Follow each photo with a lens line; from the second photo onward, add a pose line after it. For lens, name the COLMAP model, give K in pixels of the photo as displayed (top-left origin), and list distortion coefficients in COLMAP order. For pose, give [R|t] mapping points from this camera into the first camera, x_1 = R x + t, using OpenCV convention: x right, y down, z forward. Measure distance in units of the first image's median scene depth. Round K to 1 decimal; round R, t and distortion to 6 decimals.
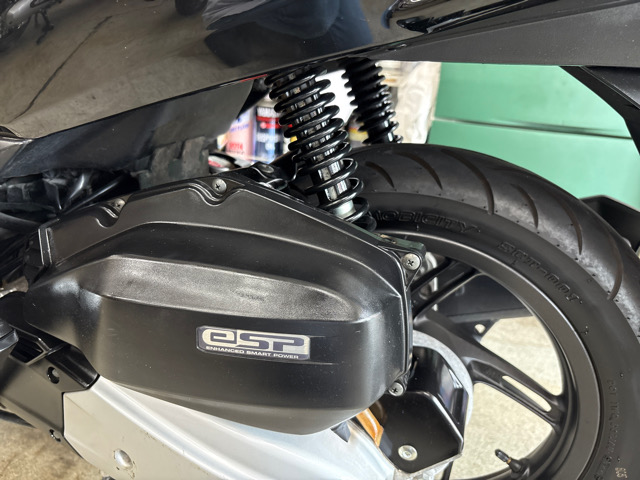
lens RADIAL K [[489.1, 0, 319.5], [0, 489.1, 240.8], [0, 0, 1]] dist [0.034819, -0.044734]
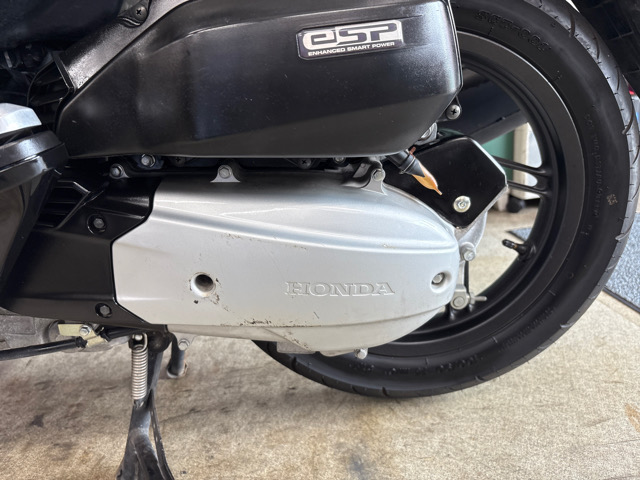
lens RADIAL K [[489.1, 0, 316.5], [0, 489.1, 239.8], [0, 0, 1]] dist [0.034819, -0.044734]
pose [[0.930302, -0.250239, 0.268176, -0.596470], [0.273885, 0.960240, -0.054092, 0.660000], [-0.243978, 0.123771, 0.961850, 0.058403]]
